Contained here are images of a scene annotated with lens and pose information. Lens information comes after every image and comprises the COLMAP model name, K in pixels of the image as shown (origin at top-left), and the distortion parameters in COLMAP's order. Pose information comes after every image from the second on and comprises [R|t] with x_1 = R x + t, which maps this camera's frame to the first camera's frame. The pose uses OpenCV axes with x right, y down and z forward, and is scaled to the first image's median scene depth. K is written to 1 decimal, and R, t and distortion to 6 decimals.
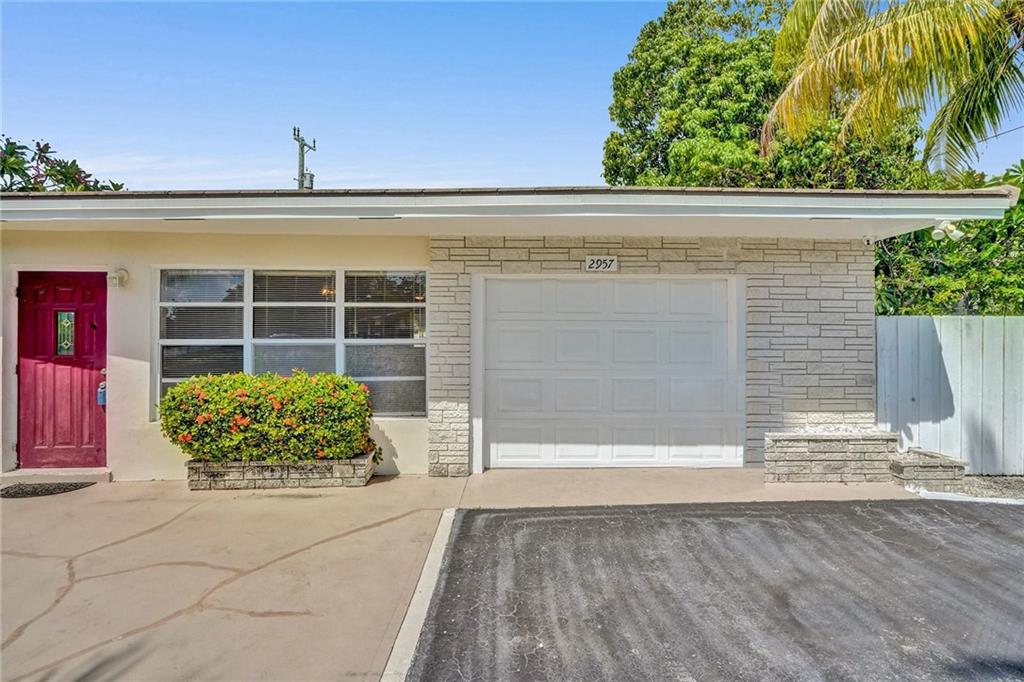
lens RADIAL K [[483.5, 0, 516.2], [0, 483.5, 335.4], [0, 0, 1]] dist [-0.066783, 0.024526]
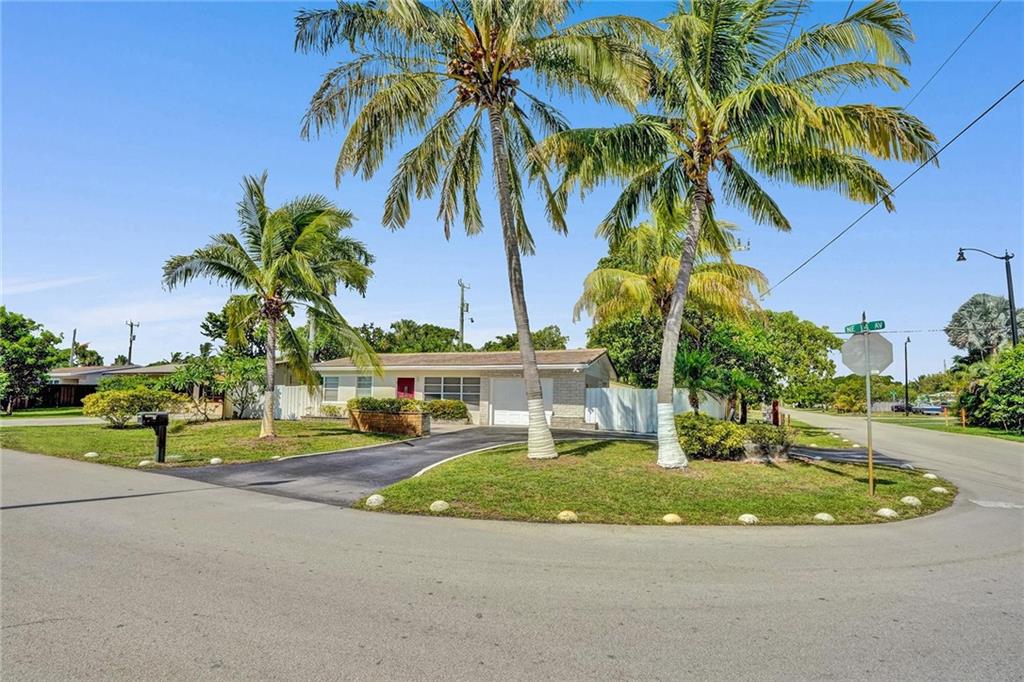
lens RADIAL K [[483.5, 0, 516.2], [0, 483.5, 335.4], [0, 0, 1]] dist [-0.066783, 0.024526]
pose [[0.948039, -0.027827, -0.316936, 1.524250], [-0.013879, 0.991602, -0.128579, 0.045287], [0.317853, 0.126297, 0.939691, -3.064131]]
